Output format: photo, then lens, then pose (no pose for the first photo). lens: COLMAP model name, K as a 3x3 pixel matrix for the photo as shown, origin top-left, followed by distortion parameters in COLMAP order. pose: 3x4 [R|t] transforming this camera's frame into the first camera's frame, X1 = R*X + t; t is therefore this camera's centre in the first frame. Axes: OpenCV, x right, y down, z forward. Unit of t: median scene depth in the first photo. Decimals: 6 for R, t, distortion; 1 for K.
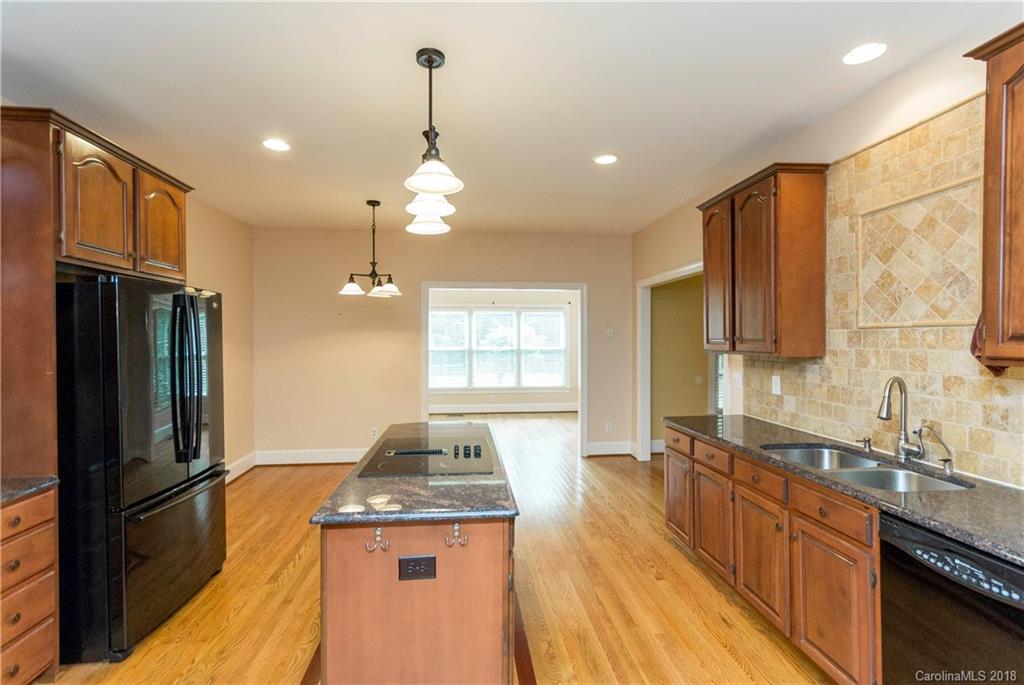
lens RADIAL K [[482.2, 0, 513.2], [0, 482.2, 340.8], [0, 0, 1]] dist [0.015431, -0.001675]
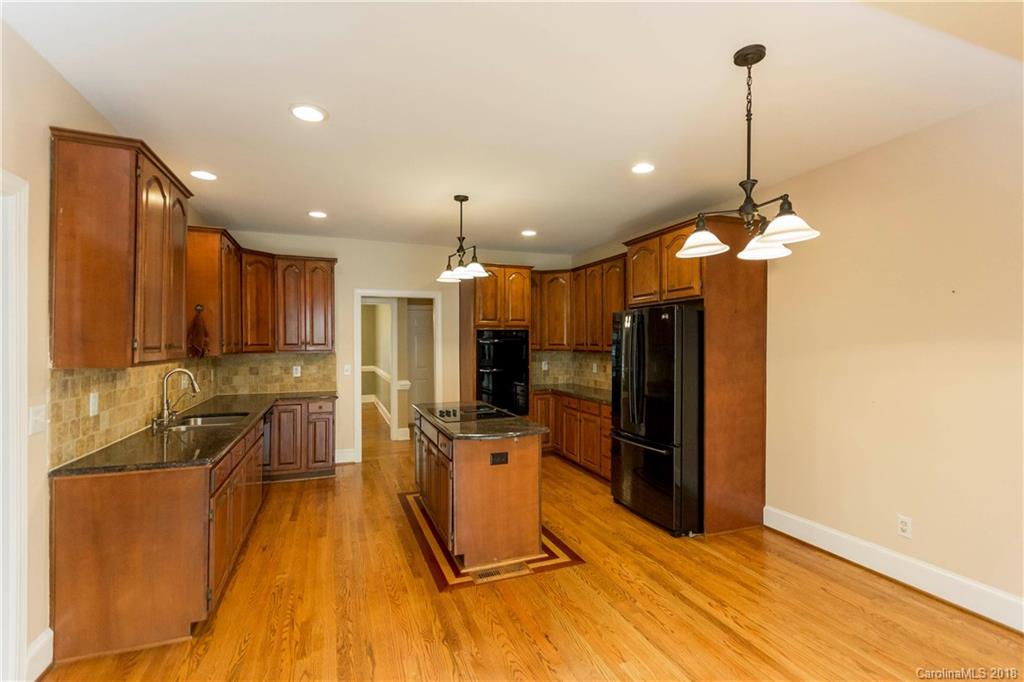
lens RADIAL K [[482.2, 0, 521.2], [0, 482.2, 345.1], [0, 0, 1]] dist [0.015431, -0.001675]
pose [[-0.964835, 0.011534, -0.262603, 0.068655], [0.009193, 0.999906, 0.010143, -0.007858], [0.262695, 0.007372, -0.964851, 1.947876]]
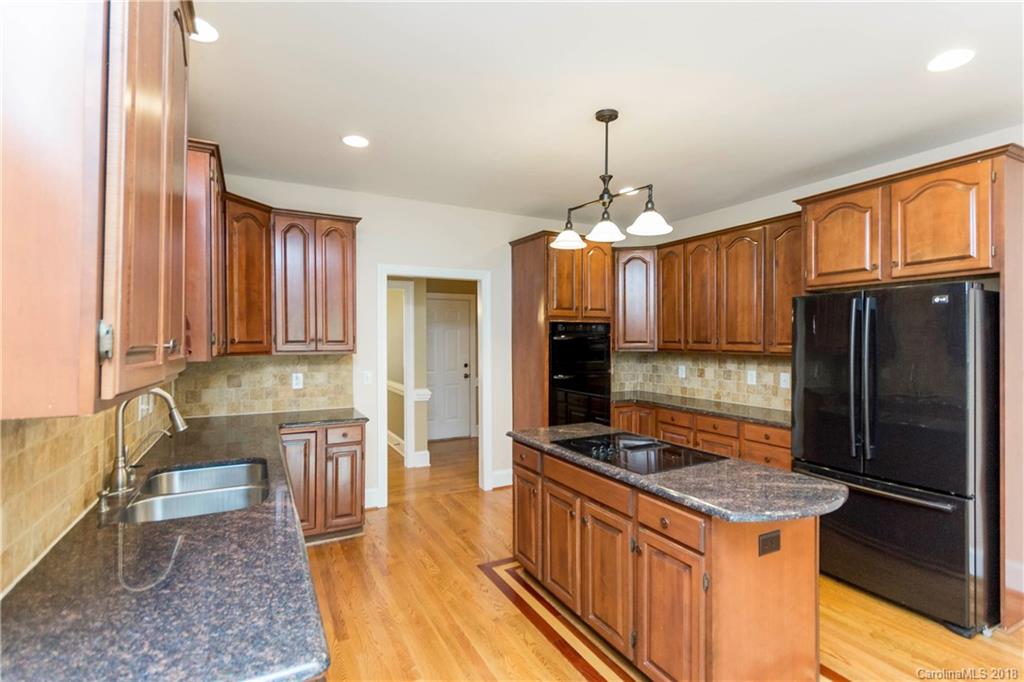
lens RADIAL K [[482.2, 0, 513.1], [0, 482.2, 341.8], [0, 0, 1]] dist [0.015431, -0.001675]
pose [[-0.925796, 0.011224, -0.377858, 0.346131], [0.008502, 0.999924, 0.008872, -0.006525], [0.377929, 0.005001, -0.925821, 1.378595]]
